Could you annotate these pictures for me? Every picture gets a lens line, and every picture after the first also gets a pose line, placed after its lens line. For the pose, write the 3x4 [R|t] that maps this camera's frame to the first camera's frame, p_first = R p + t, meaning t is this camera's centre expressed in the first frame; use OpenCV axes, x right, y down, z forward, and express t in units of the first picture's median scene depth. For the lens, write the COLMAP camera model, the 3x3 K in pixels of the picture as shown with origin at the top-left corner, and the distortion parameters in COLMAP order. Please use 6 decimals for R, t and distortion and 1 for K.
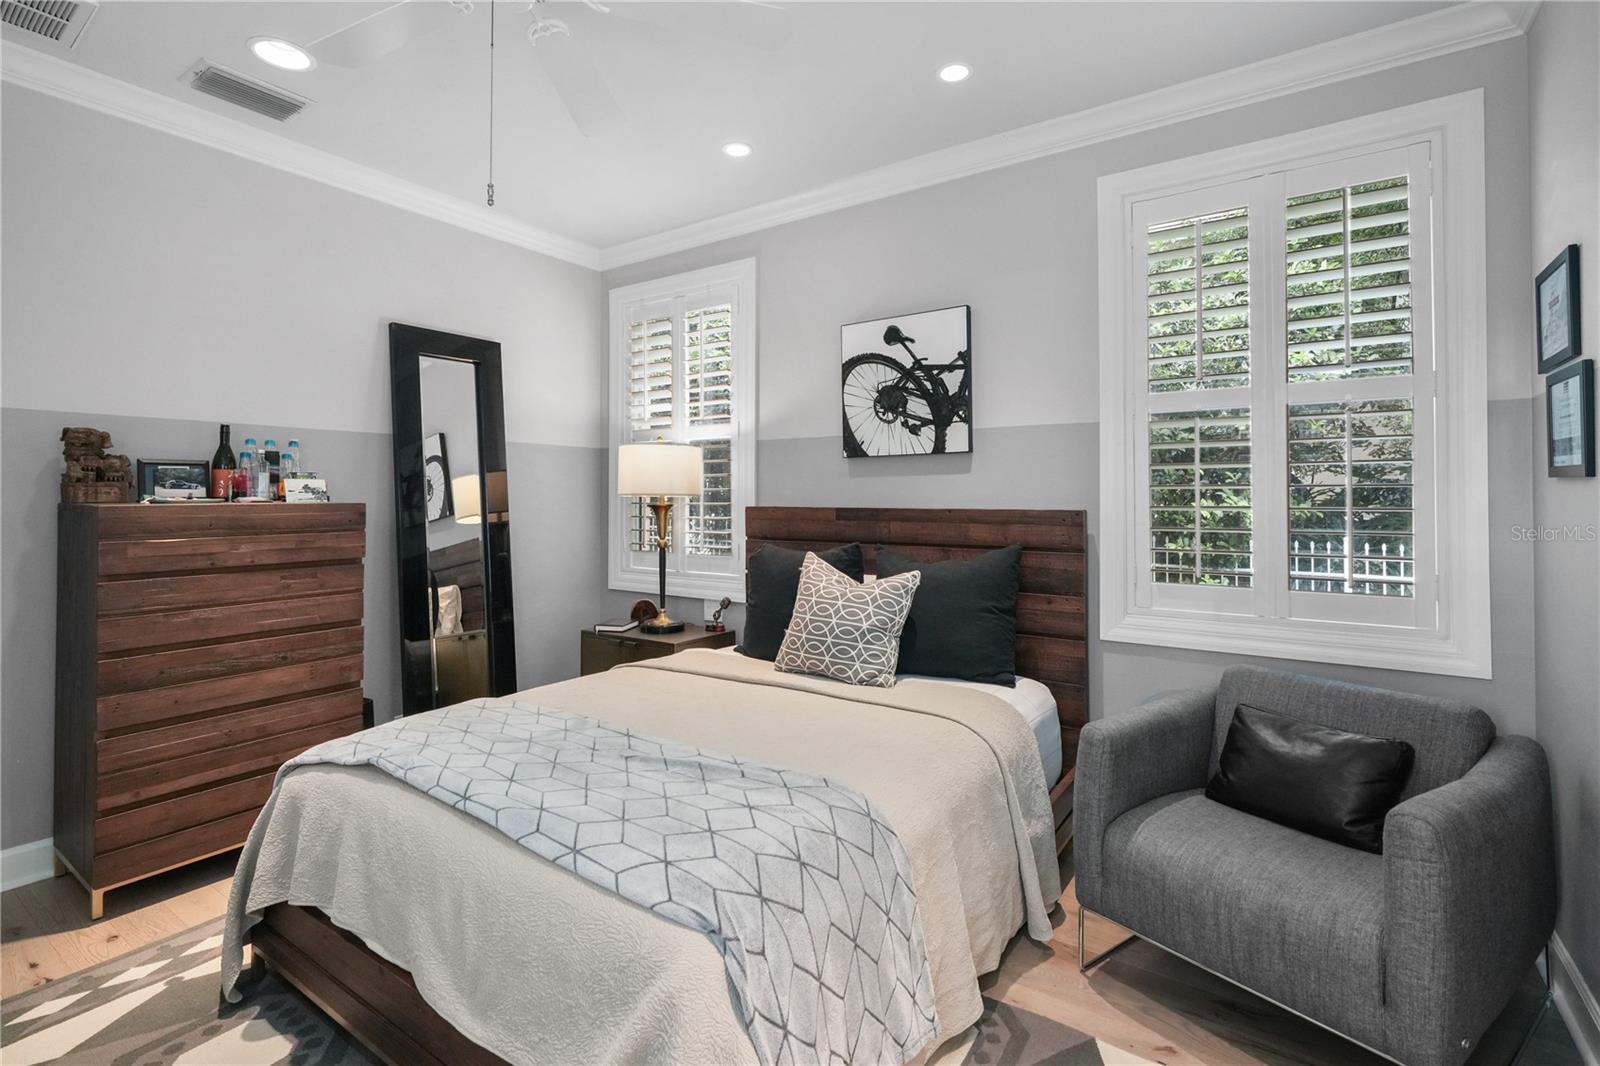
lens RADIAL K [[742.8, 0, 797.8], [0, 742.8, 485.3], [0, 0, 1]] dist [-0.000650, -0.000082]
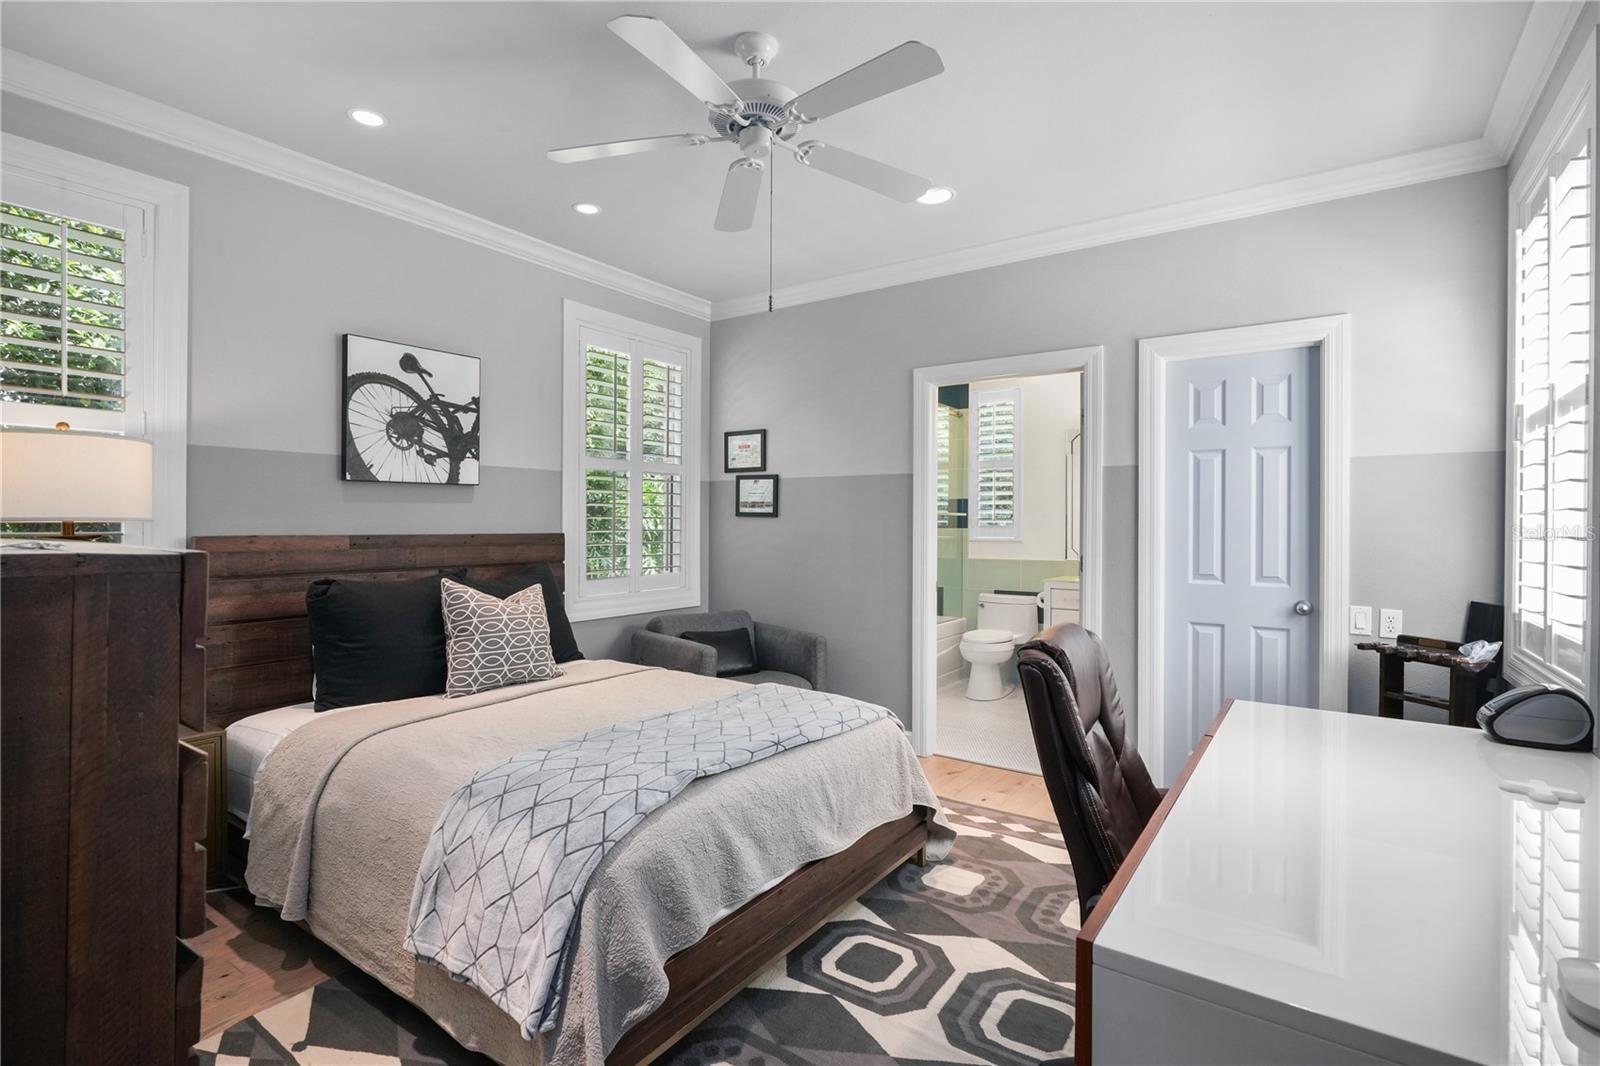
lens RADIAL K [[751.5, 0, 799.9], [0, 751.5, 518.9], [0, 0, 1]] dist [-0.000444, -0.000036]
pose [[0.007880, 0.003776, 0.999962, -0.908306], [-0.019477, 0.999804, -0.003622, 0.002637], [-0.999779, -0.019448, 0.007952, 0.469272]]
